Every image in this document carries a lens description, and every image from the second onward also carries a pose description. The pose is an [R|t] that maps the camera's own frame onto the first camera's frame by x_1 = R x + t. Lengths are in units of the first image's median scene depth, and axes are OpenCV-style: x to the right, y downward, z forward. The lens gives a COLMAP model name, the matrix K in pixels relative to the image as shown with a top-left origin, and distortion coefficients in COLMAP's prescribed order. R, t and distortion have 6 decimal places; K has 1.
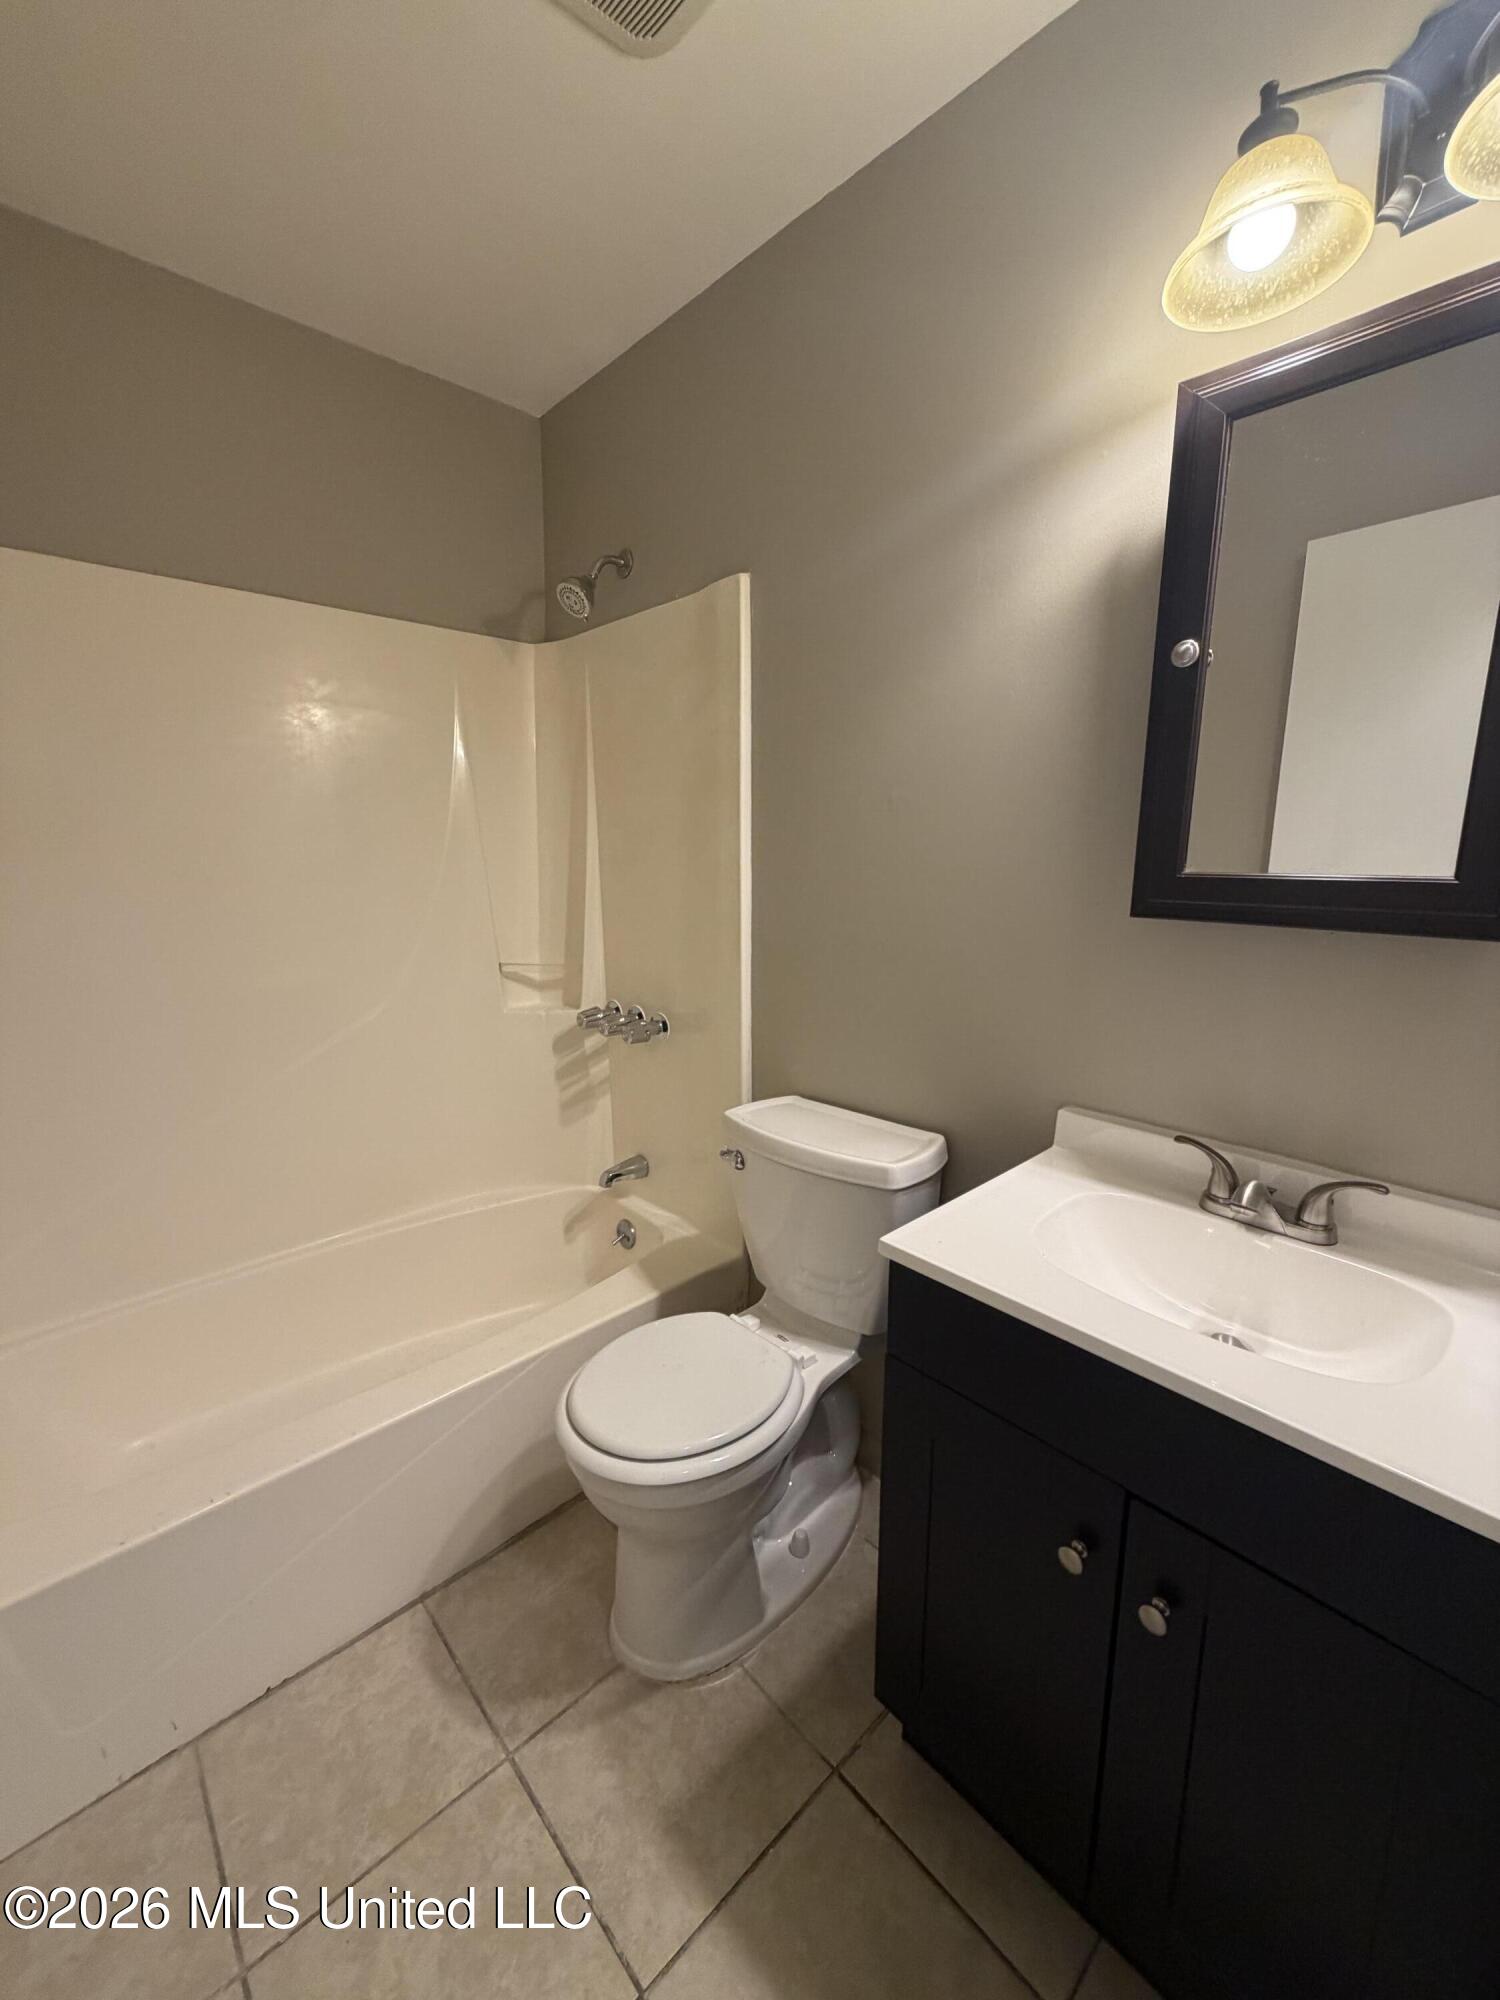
lens RADIAL K [[794.4, 0, 753.3], [0, 794.4, 996.5], [0, 0, 1]] dist [-0.002827, -0.000171]
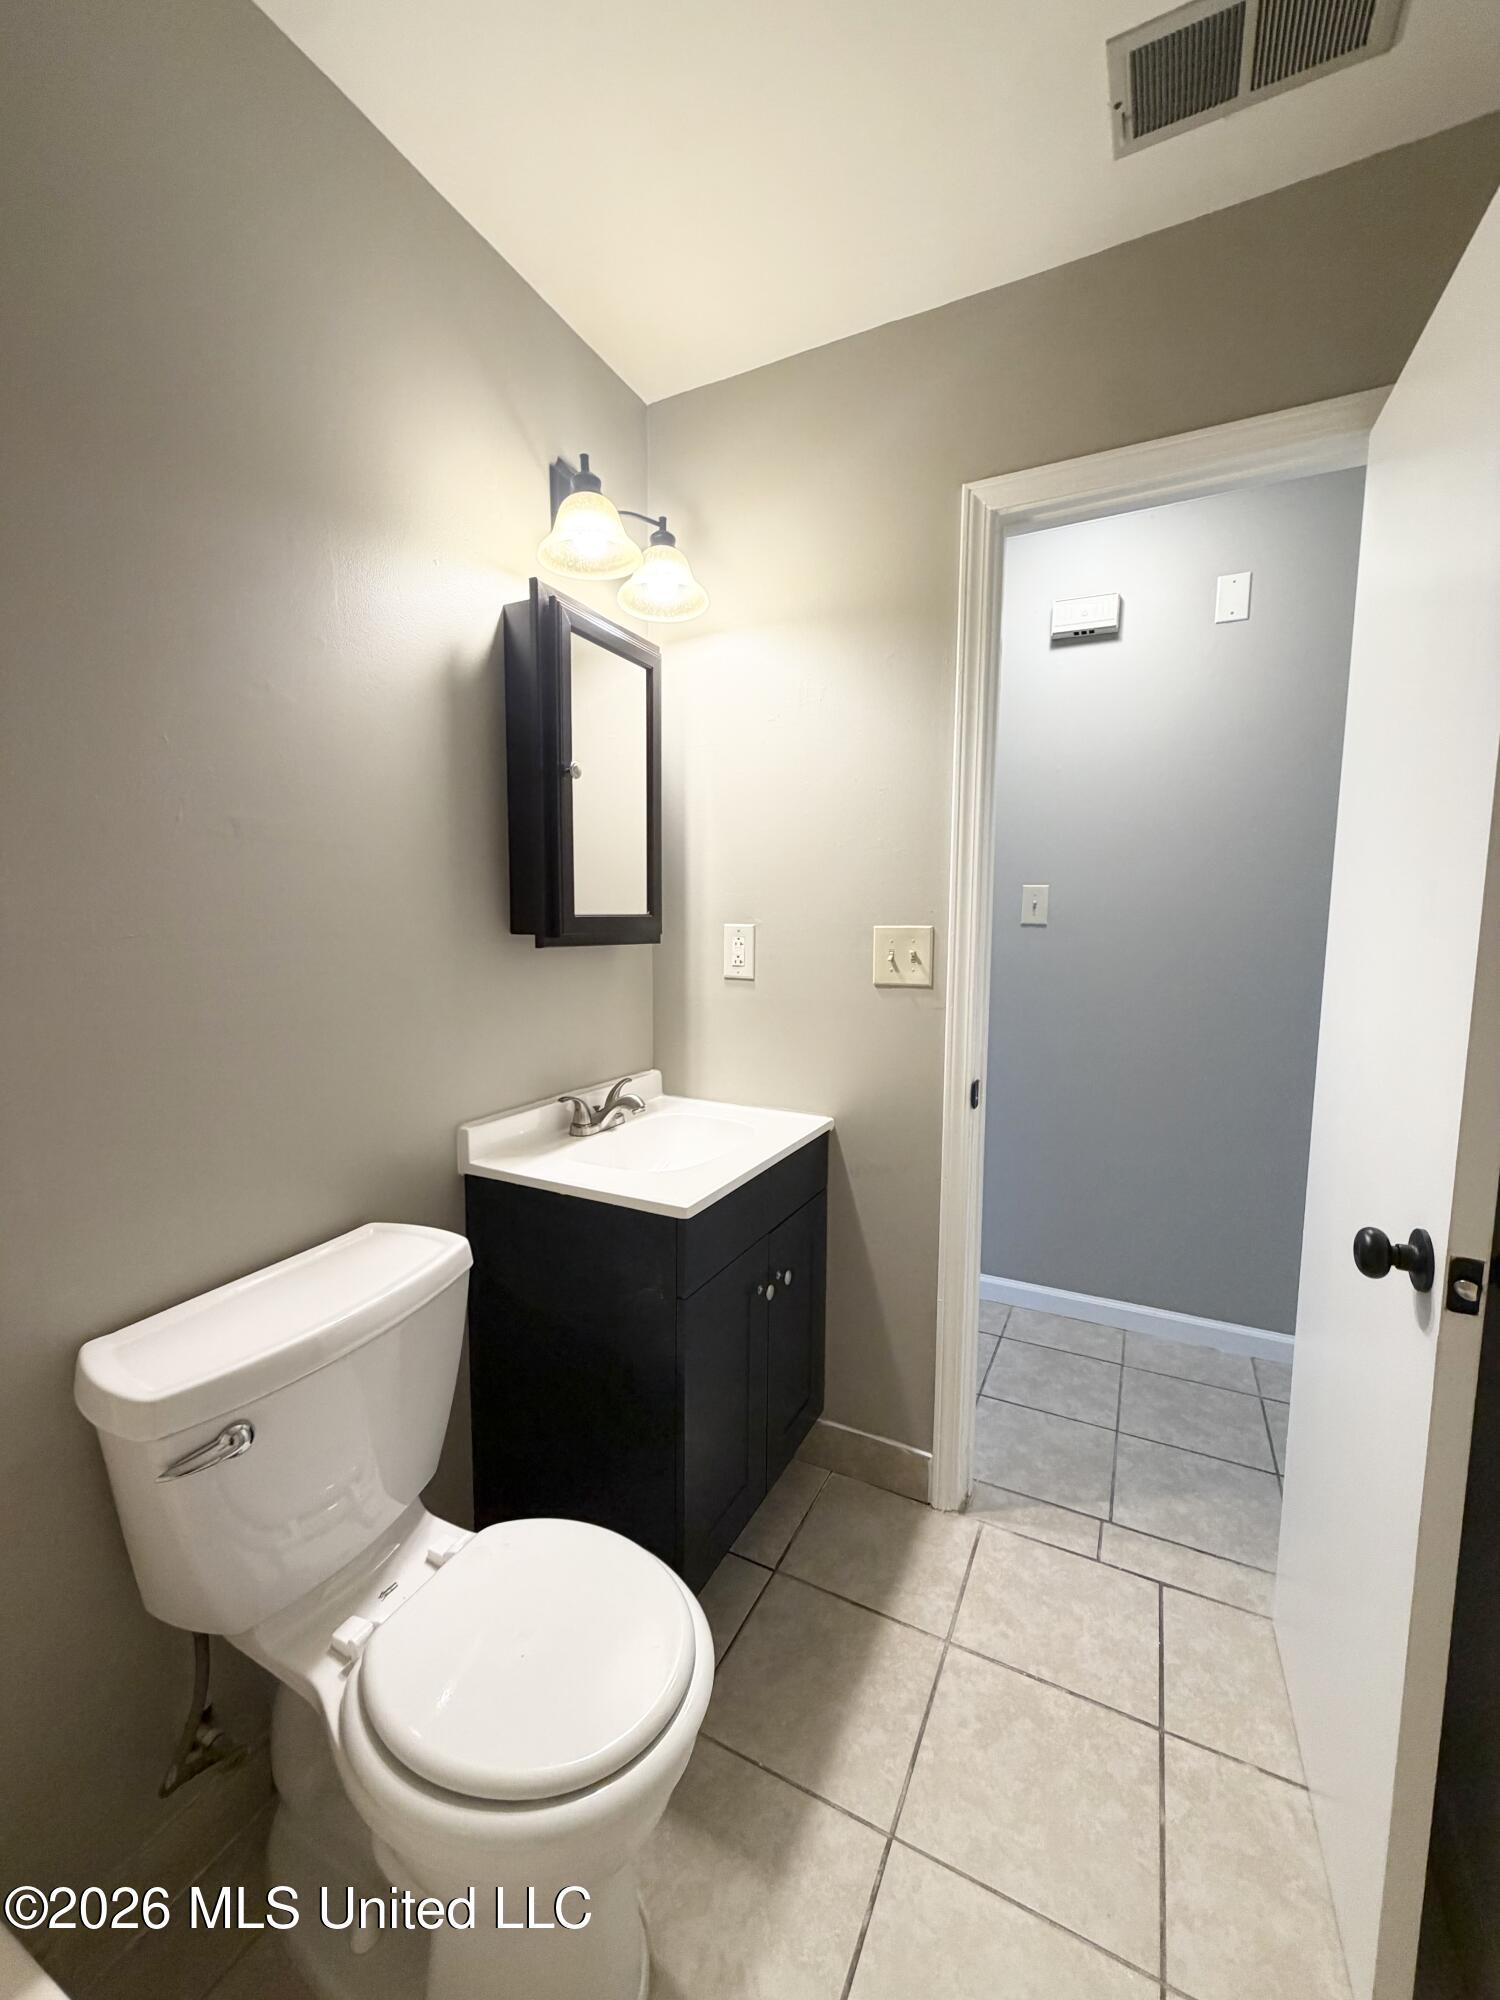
lens RADIAL K [[794.4, 0, 753.3], [0, 794.4, 996.5], [0, 0, 1]] dist [-0.002827, -0.000171]
pose [[-0.343342, -0.095101, 0.934383, -0.884958], [0.164731, 0.973341, 0.159598, -0.170870], [-0.924651, 0.208719, -0.318523, 1.082664]]
